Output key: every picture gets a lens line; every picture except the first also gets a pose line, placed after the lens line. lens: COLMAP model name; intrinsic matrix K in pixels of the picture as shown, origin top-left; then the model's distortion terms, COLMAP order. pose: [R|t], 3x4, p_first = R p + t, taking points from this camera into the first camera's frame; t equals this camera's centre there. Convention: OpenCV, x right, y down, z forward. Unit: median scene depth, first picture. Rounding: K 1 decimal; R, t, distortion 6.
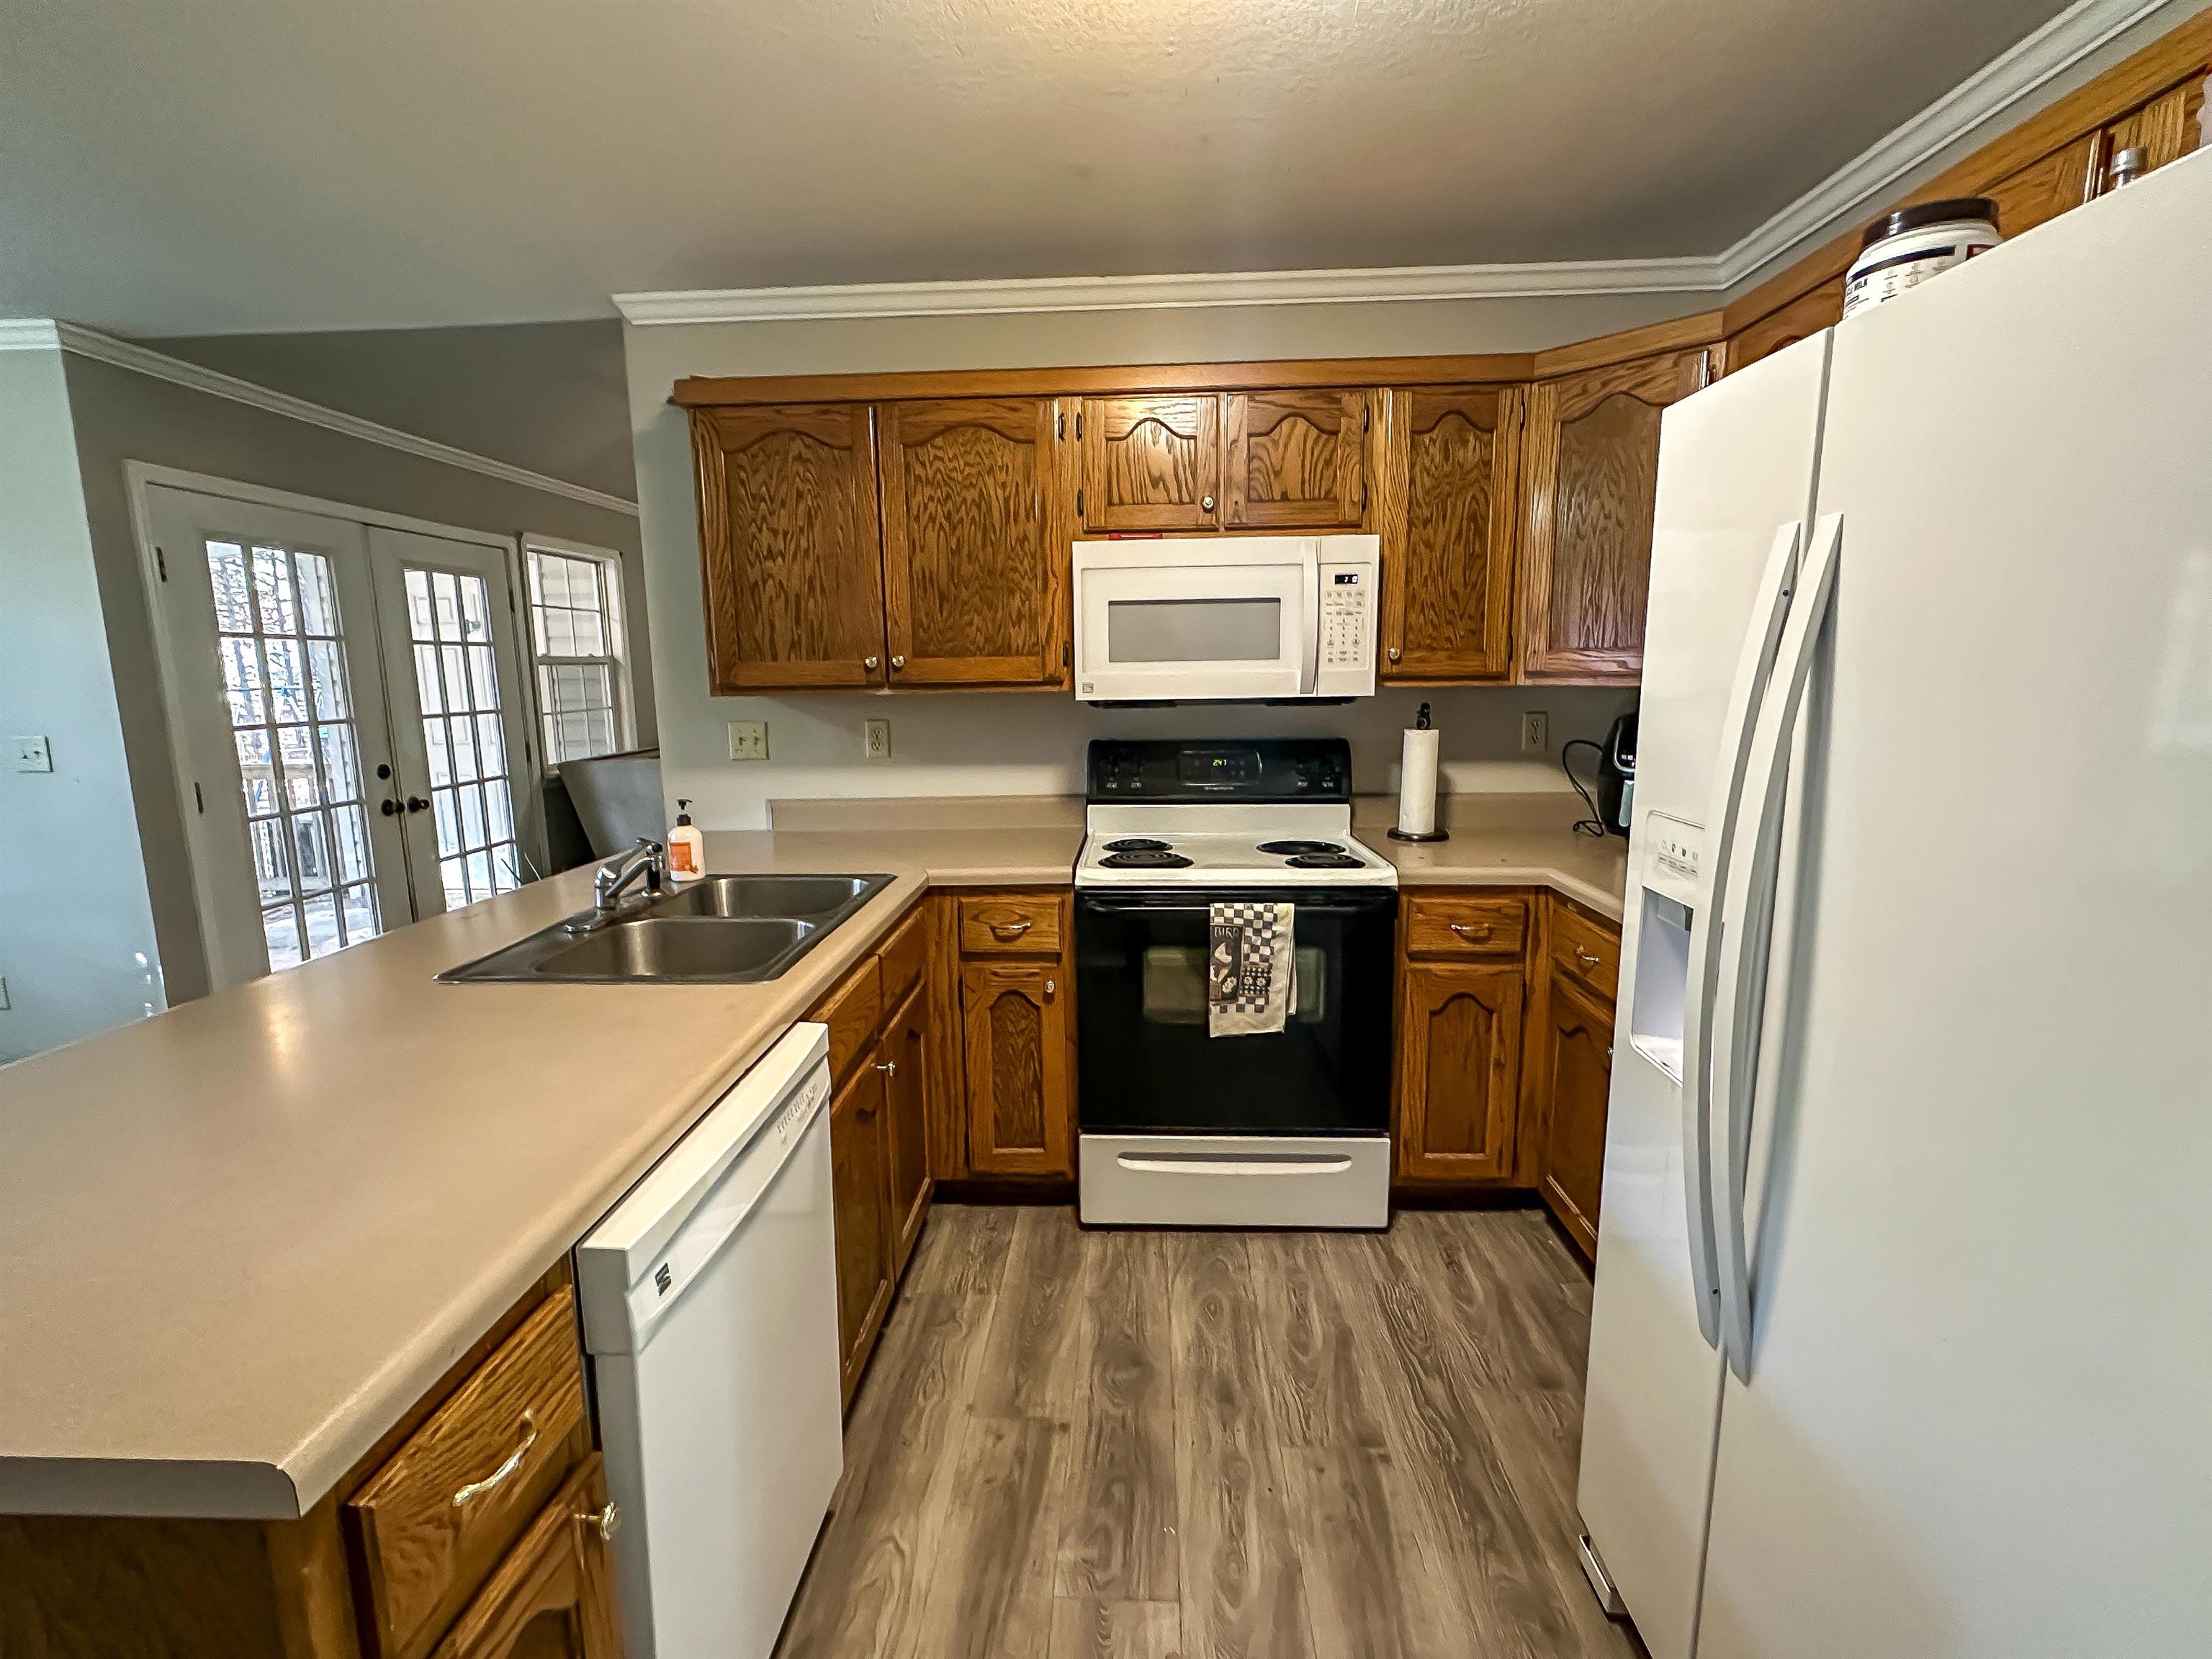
lens RADIAL K [[1003.8, 0, 1084.1], [0, 1003.8, 827.9], [0, 0, 1]] dist [-0.001903, -0.000215]
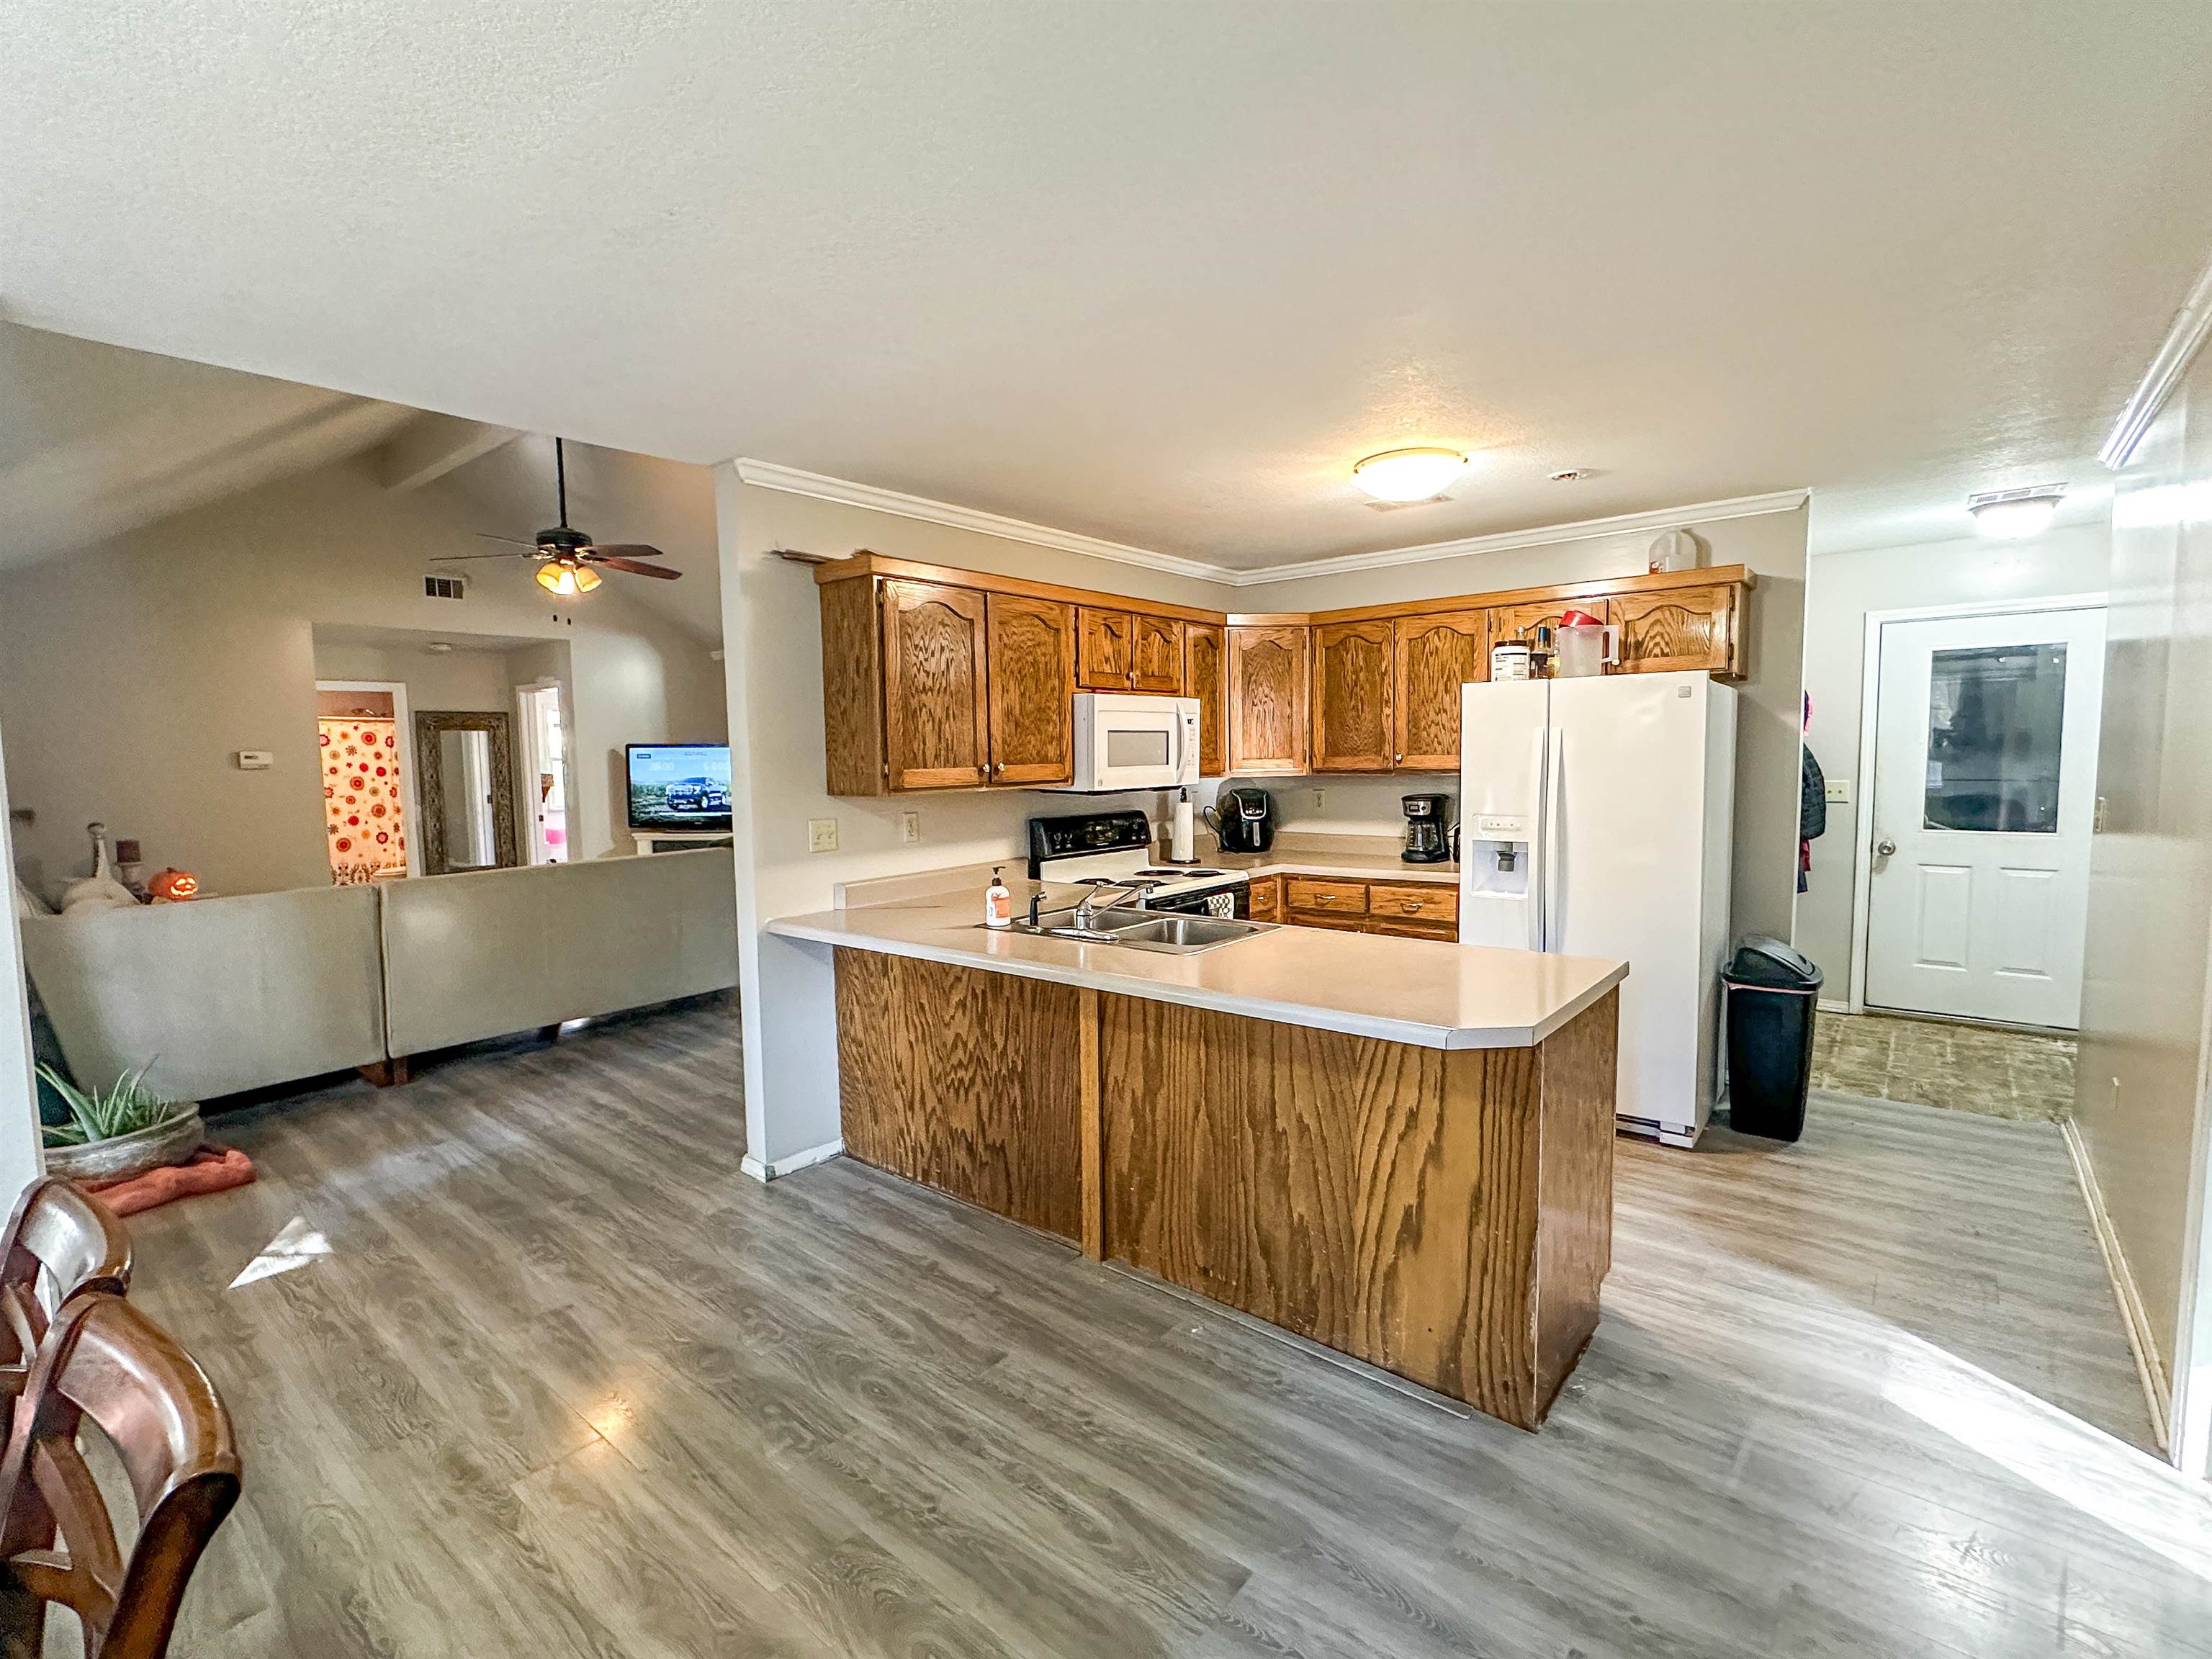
lens RADIAL K [[1003.8, 0, 1103.8], [0, 1003.8, 836.6], [0, 0, 1]] dist [-0.001903, -0.000215]
pose [[0.593580, -0.064214, 0.802209, -1.257905], [0.135475, 0.990559, -0.020951, -0.018422], [-0.793290, 0.121116, 0.596675, 0.037596]]
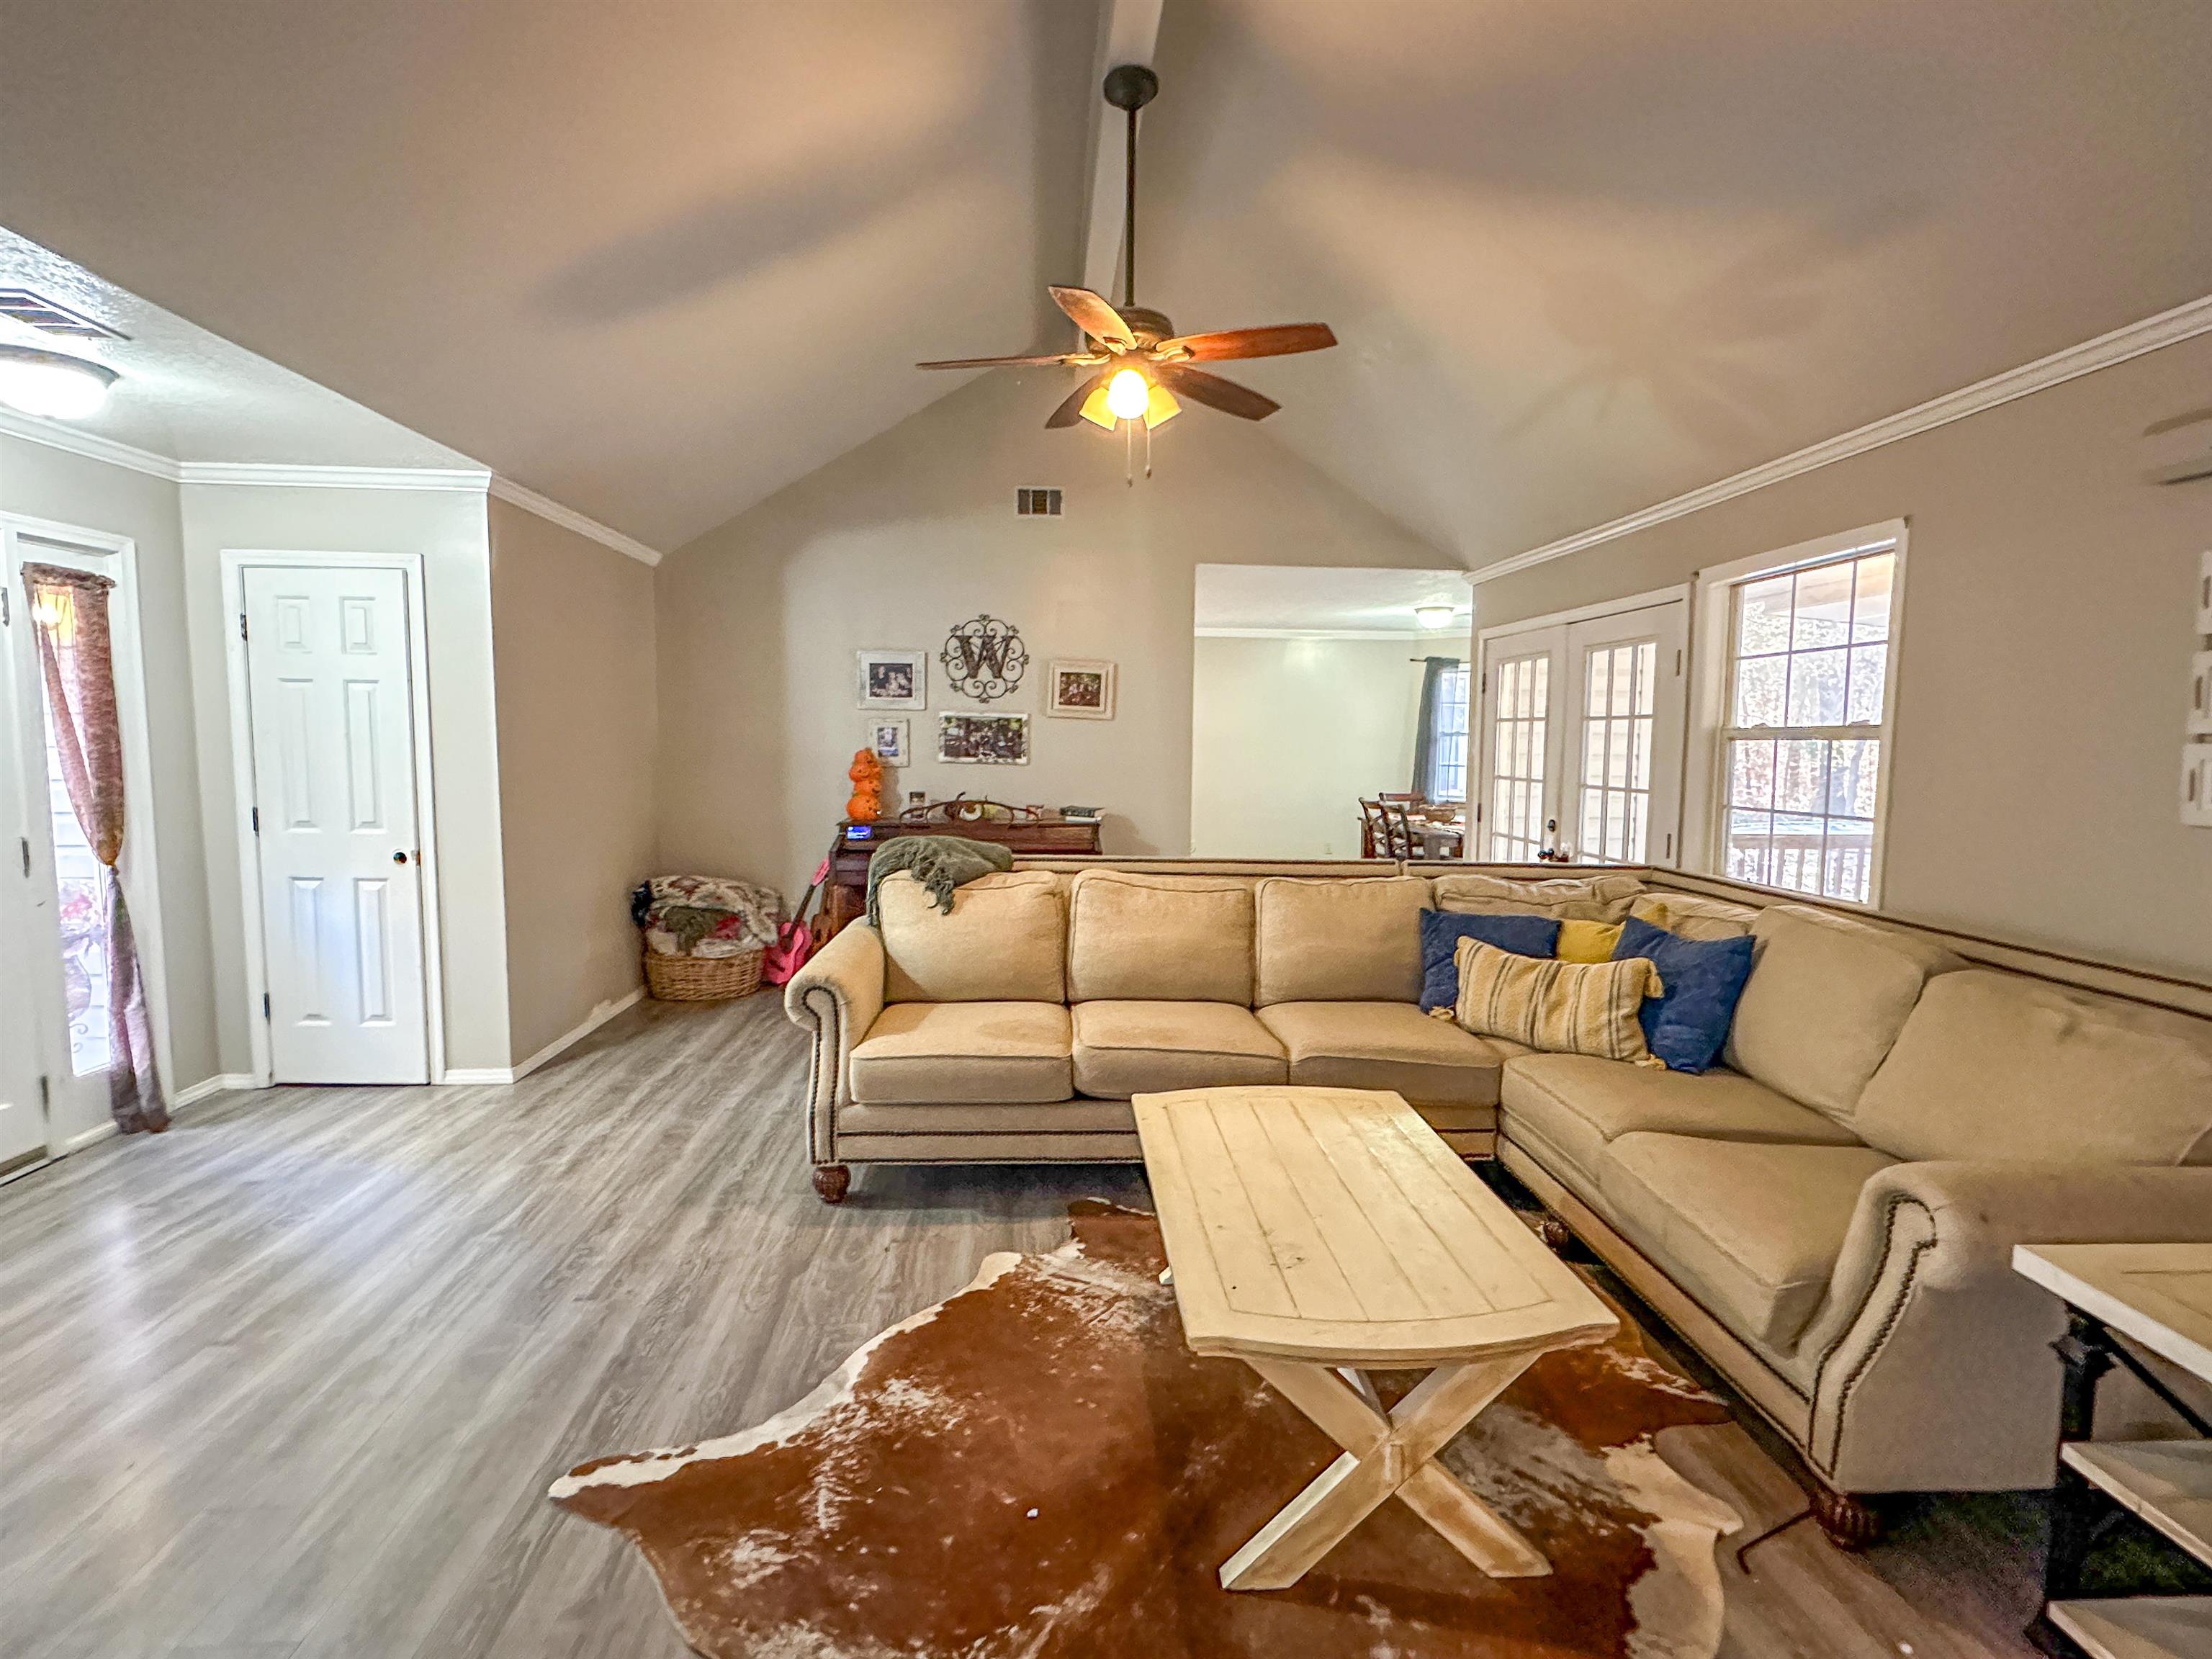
lens RADIAL K [[1039.6, 0, 1120.6], [0, 1039.6, 827.3], [0, 0, 1]] dist [-0.002154, -0.000272]
pose [[-0.990140, 0.015106, -0.139265, -0.003508], [-0.019733, 0.969216, 0.245421, -0.568135], [0.138685, 0.245750, -0.959361, 3.437433]]
